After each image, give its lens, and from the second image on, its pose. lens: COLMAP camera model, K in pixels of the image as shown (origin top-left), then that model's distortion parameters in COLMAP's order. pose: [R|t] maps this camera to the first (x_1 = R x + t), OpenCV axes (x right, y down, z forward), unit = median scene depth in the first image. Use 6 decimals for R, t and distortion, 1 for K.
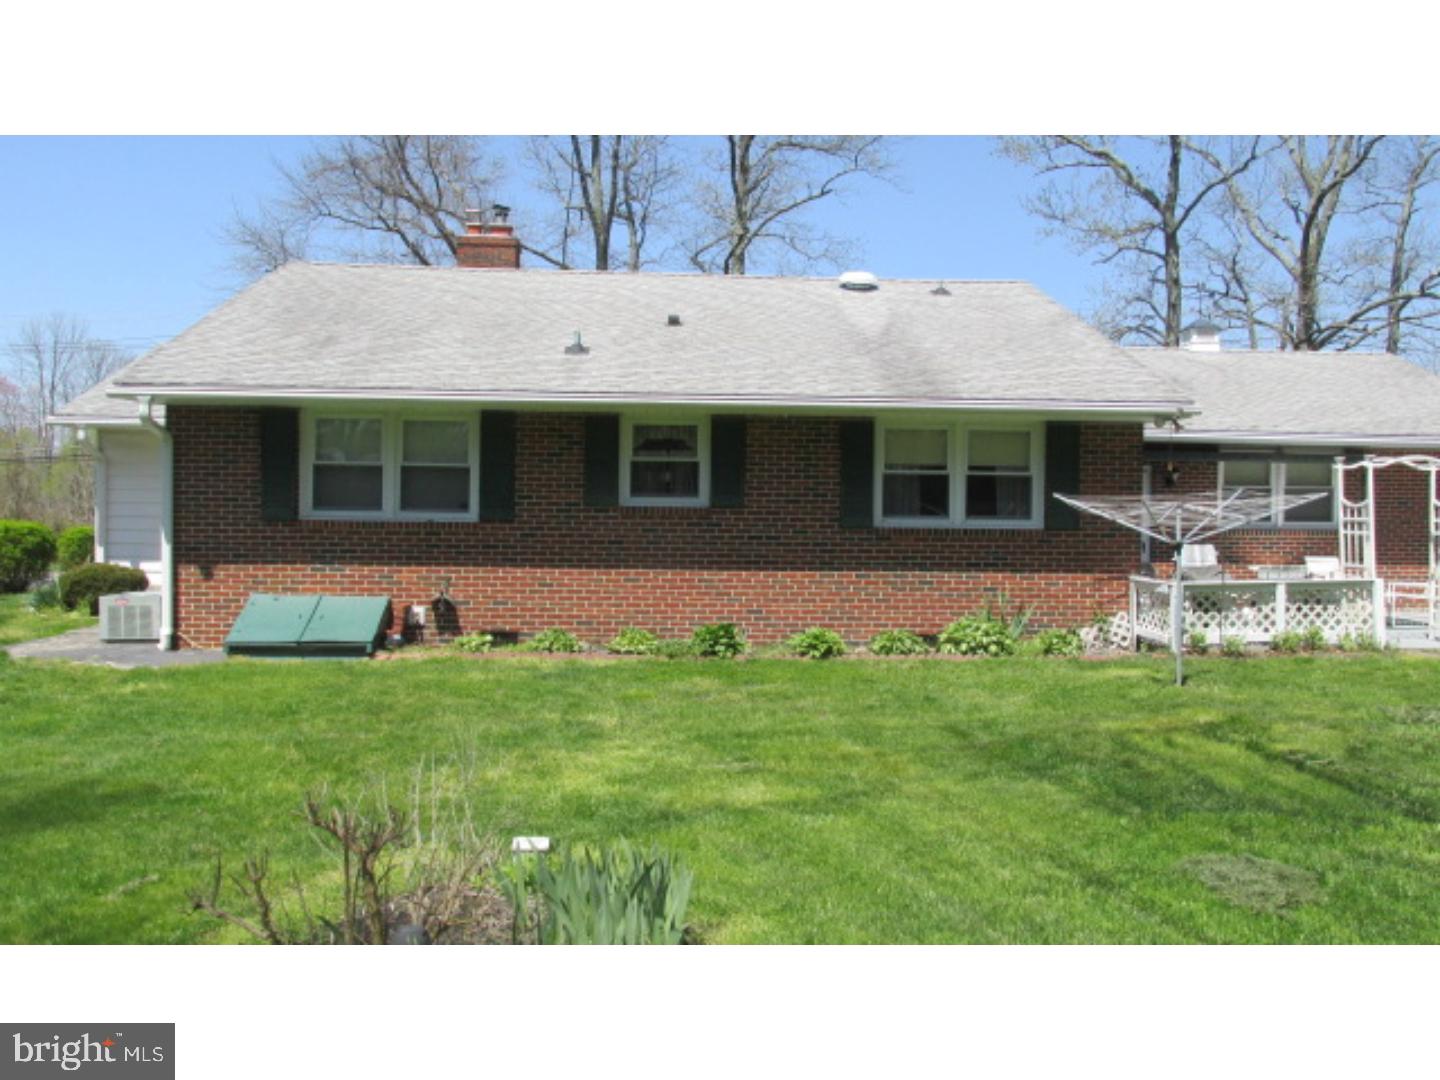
lens RADIAL K [[1205.1, 0, 717.5], [0, 1205.1, 542.1], [0, 0, 1]] dist [-0.031617, 0.009998]
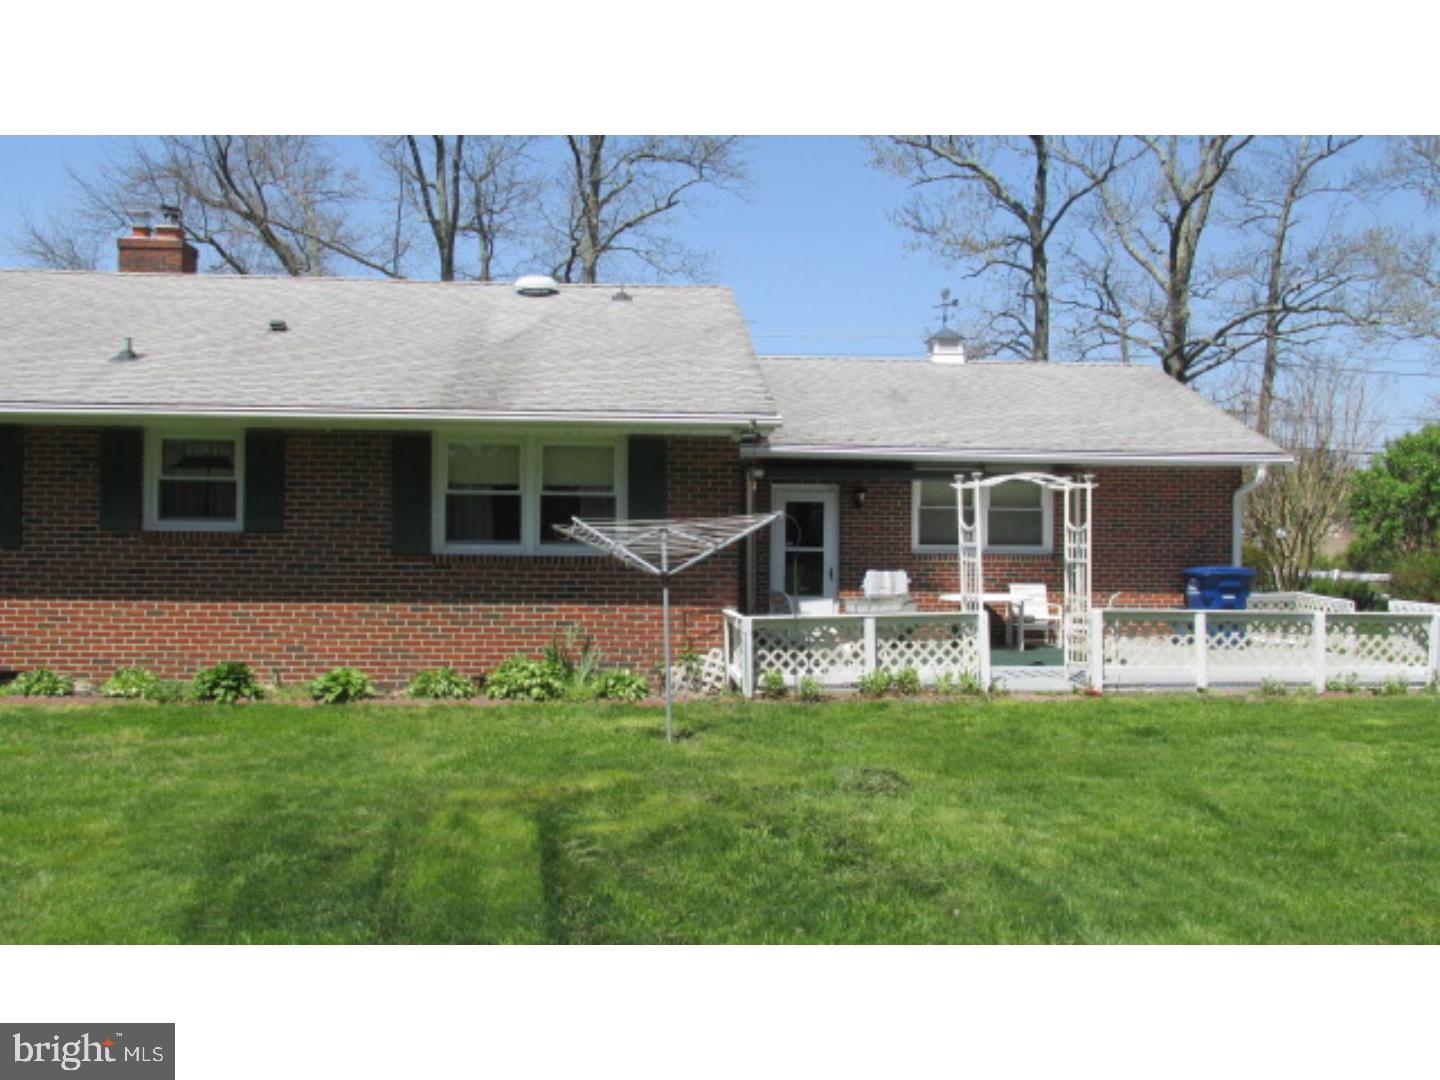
lens RADIAL K [[1205.1, 0, 722.6], [0, 1205.1, 538.3], [0, 0, 1]] dist [-0.031617, 0.009998]
pose [[0.999927, -0.000476, 0.012099, 0.329410], [0.000719, 0.999798, -0.020091, -0.005805], [-0.012087, 0.020098, 0.999725, 0.103917]]
